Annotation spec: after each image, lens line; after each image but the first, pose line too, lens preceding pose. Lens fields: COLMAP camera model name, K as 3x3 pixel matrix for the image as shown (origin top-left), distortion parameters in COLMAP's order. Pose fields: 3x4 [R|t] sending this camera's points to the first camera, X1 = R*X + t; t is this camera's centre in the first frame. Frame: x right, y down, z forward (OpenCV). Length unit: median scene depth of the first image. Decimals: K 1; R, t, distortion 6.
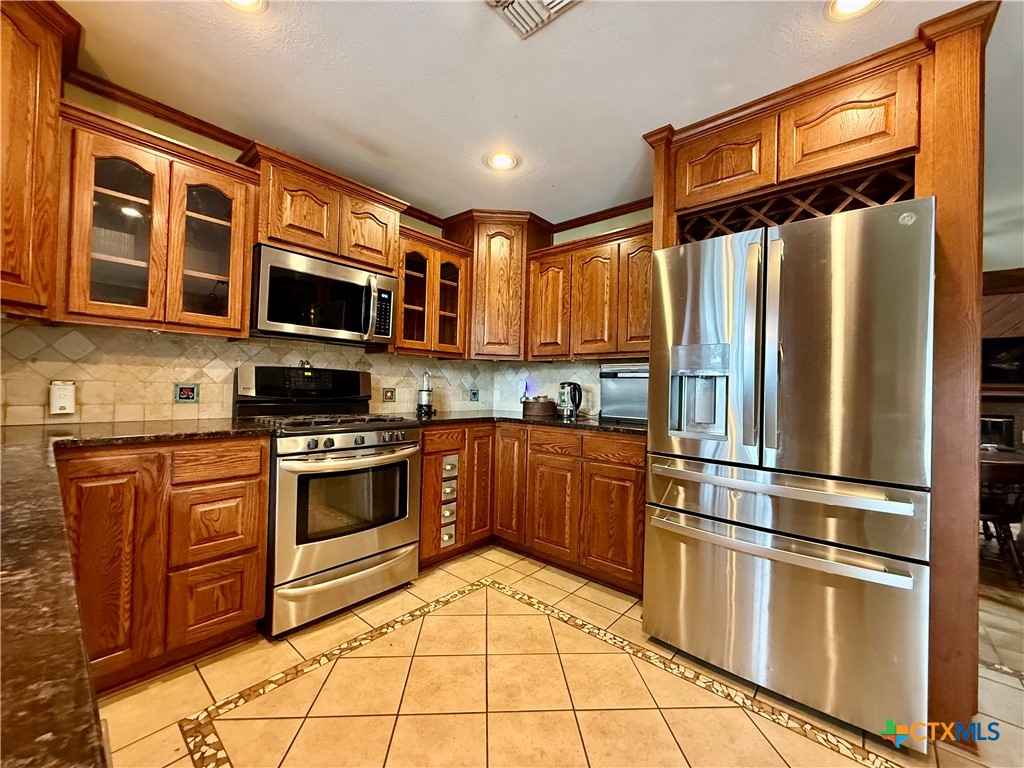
lens RADIAL K [[407.2, 0, 509.4], [0, 407.2, 382.9], [0, 0, 1]] dist [-0.001924, -0.000007]
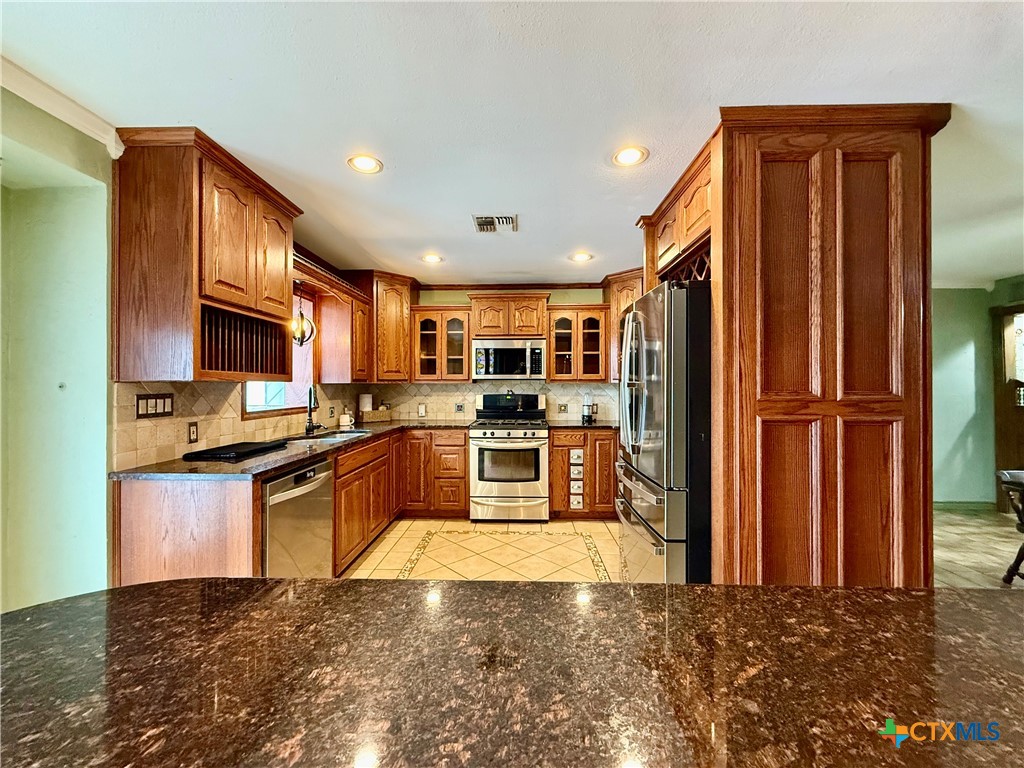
lens RADIAL K [[407.2, 0, 510.8], [0, 407.2, 383.6], [0, 0, 1]] dist [-0.001924, -0.000007]
pose [[0.634745, -0.031212, -0.772091, 0.991843], [0.026654, 0.999474, -0.018492, -0.052667], [0.772262, -0.008842, 0.635243, -0.177462]]
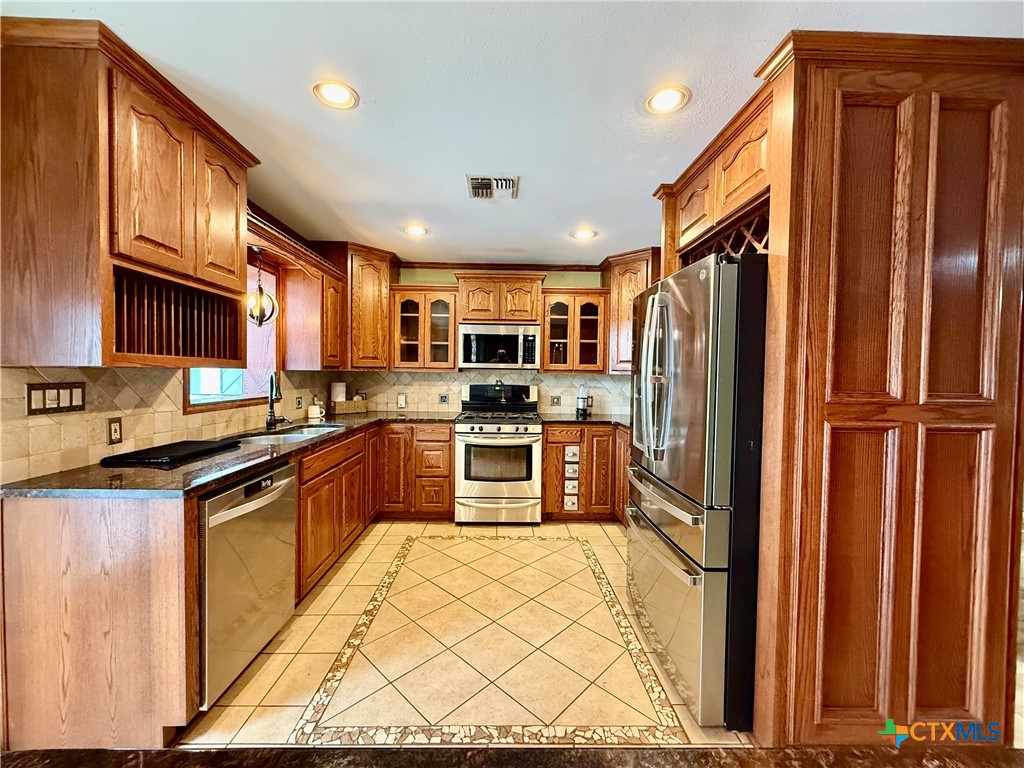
lens RADIAL K [[407.2, 0, 511.1], [0, 407.2, 383.8], [0, 0, 1]] dist [-0.001924, -0.000007]
pose [[0.676153, 0.001747, -0.736759, 0.836688], [0.011664, 0.999846, 0.013075, -0.064978], [0.736669, -0.017434, 0.676029, -0.113101]]
